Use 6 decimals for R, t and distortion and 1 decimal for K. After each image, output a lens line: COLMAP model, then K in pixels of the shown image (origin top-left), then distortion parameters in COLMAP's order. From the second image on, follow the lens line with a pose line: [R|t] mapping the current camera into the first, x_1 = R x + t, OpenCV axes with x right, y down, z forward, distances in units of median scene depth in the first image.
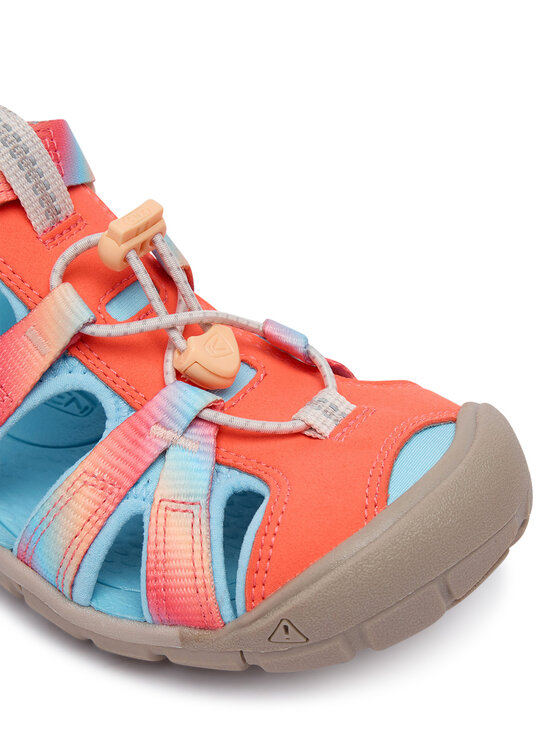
lens RADIAL K [[1295.2, 0, 280.0], [0, 1295.2, 373.0], [0, 0, 1]] dist [0.127801, 0.110399]
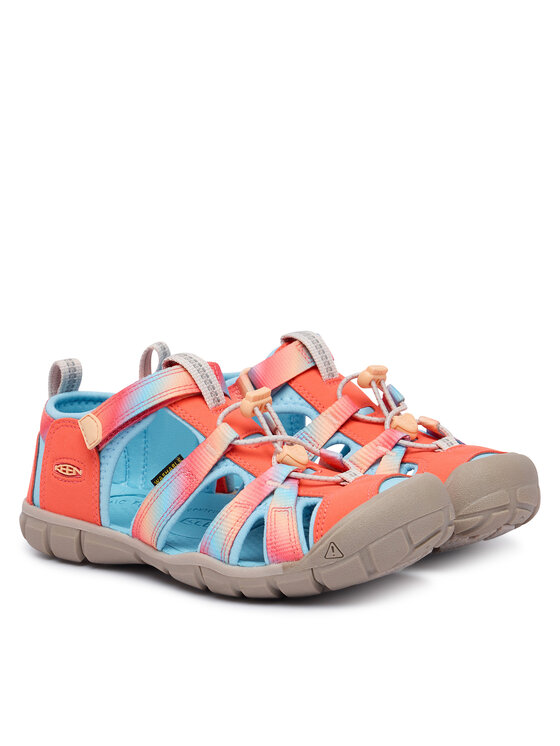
lens RADIAL K [[2196.8, 0, 280.0], [0, 2196.8, 373.0], [0, 0, 1]] dist [-0.031931, -0.047879]
pose [[0.999259, -0.026566, -0.027839, 0.024684], [0.011896, 0.901284, -0.433065, 1.410397], [0.036596, 0.432413, 0.900933, -2.248545]]
